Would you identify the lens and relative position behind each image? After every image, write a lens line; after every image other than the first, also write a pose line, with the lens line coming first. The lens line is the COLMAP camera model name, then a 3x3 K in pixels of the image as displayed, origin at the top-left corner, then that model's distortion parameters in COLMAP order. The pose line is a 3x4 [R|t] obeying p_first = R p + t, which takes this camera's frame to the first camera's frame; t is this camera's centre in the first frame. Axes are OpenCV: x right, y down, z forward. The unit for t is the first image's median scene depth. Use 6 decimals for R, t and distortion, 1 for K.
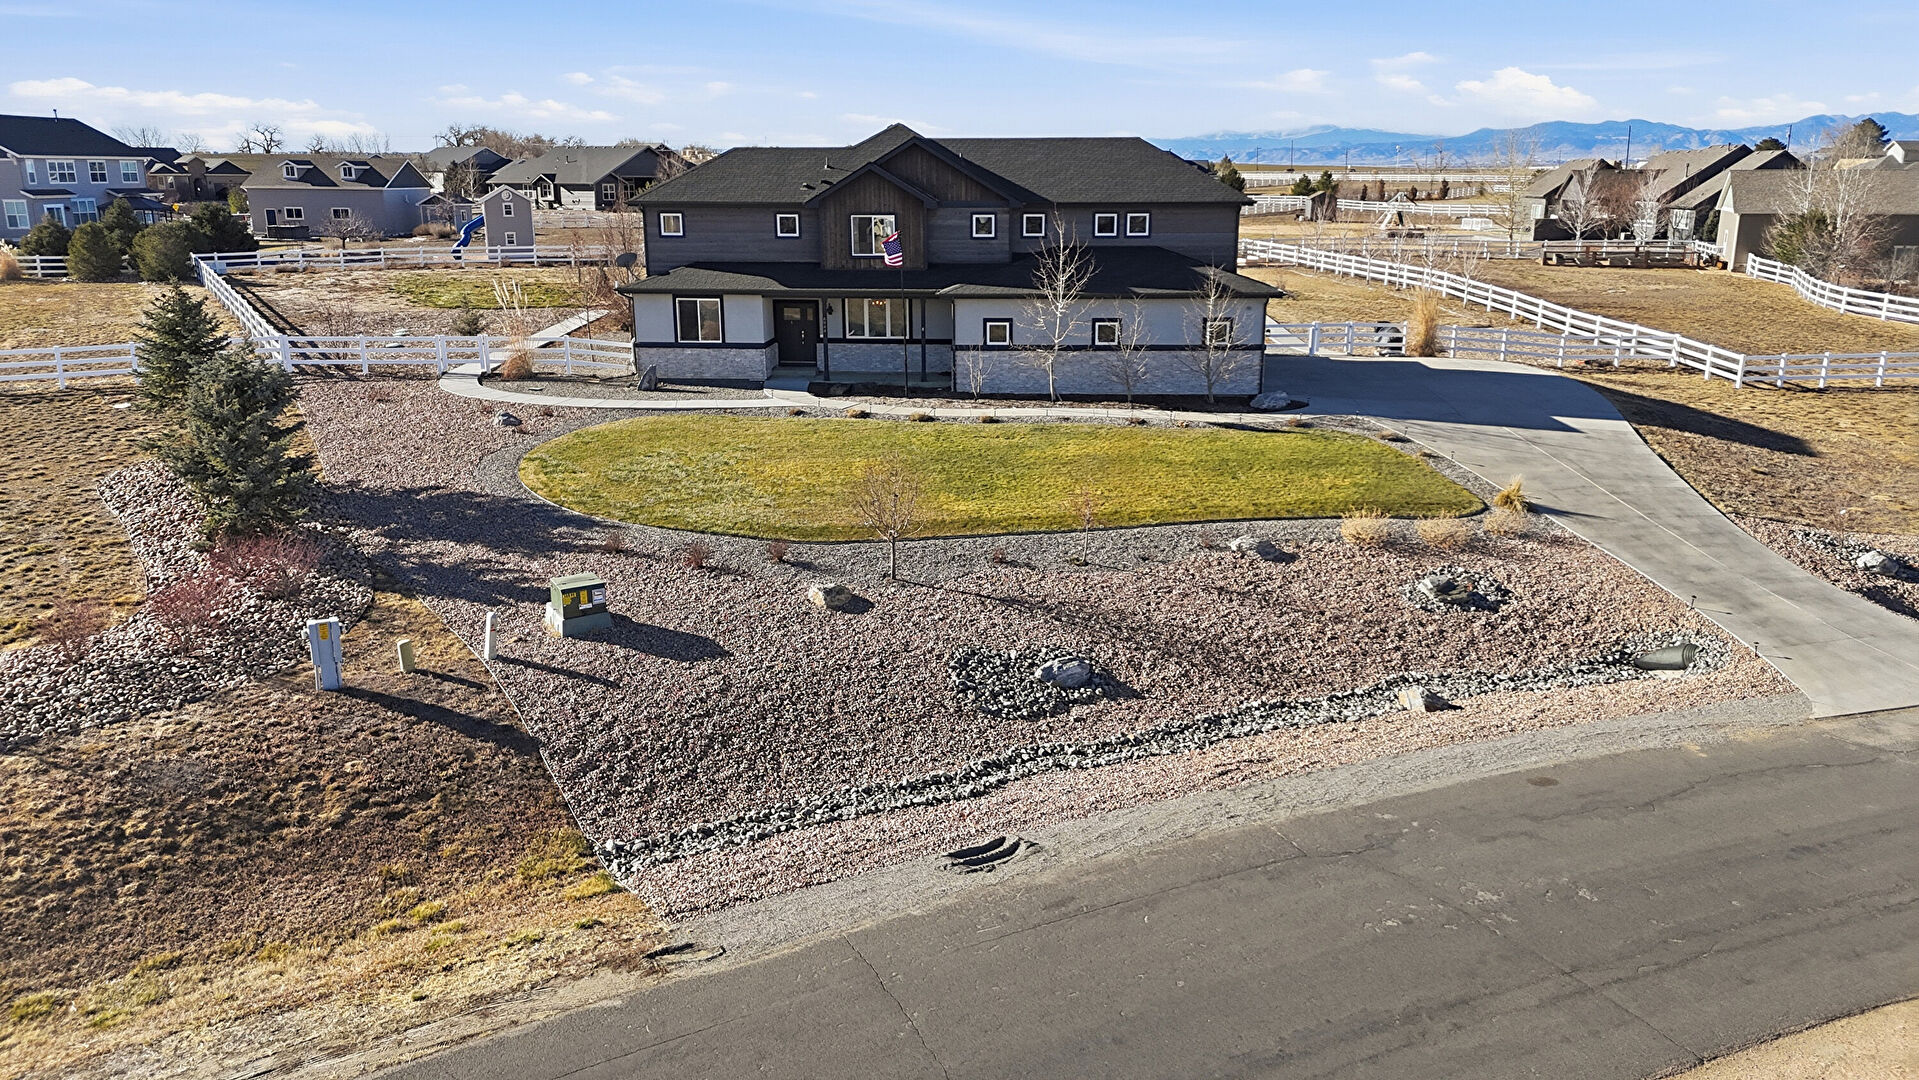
lens RADIAL K [[1399.6, 0, 969.5], [0, 1399.6, 539.9], [0, 0, 1]] dist [0.104244, -0.105121]
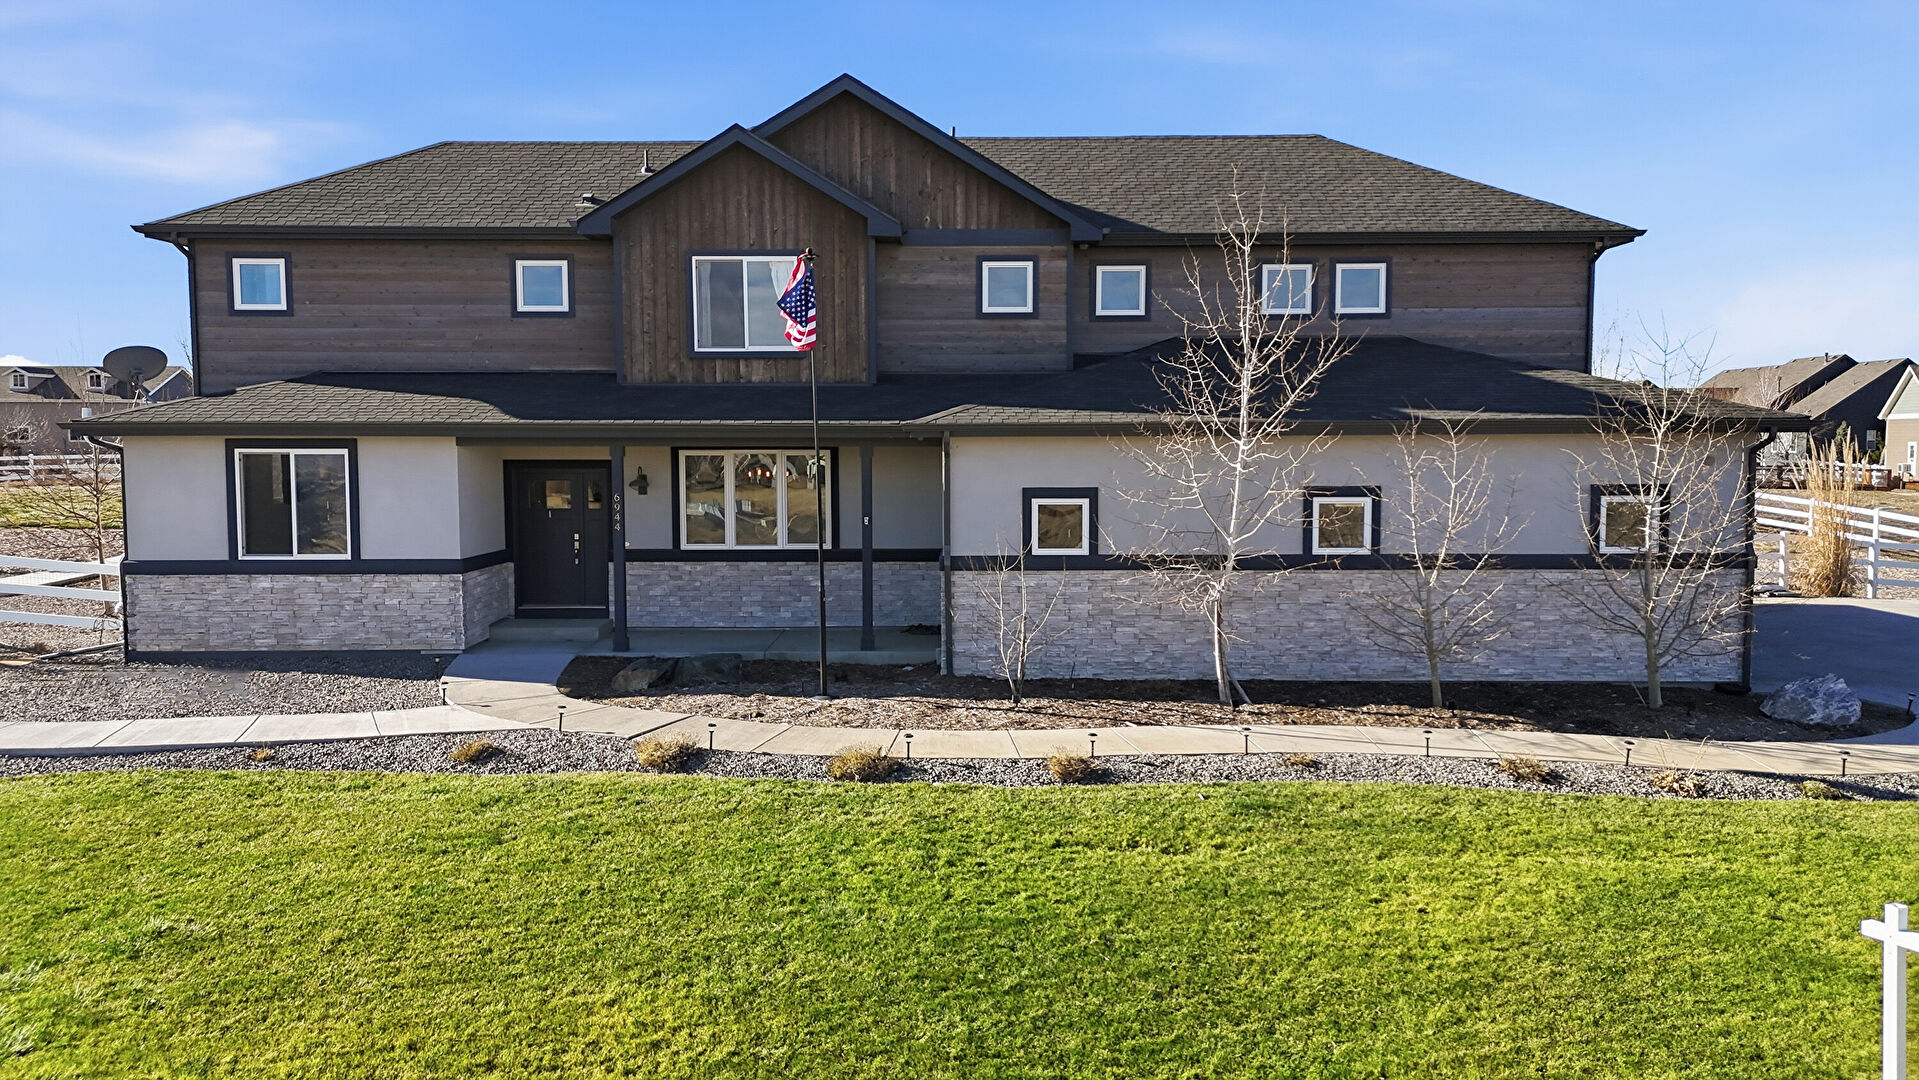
lens RADIAL K [[1399.6, 0, 969.5], [0, 1399.6, 539.9], [0, 0, 1]] dist [0.104244, -0.105121]
pose [[0.998424, -0.004169, 0.055970, -0.025738], [0.014253, 0.983380, -0.180999, -0.070966], [-0.054285, 0.181512, 0.981889, 0.598873]]
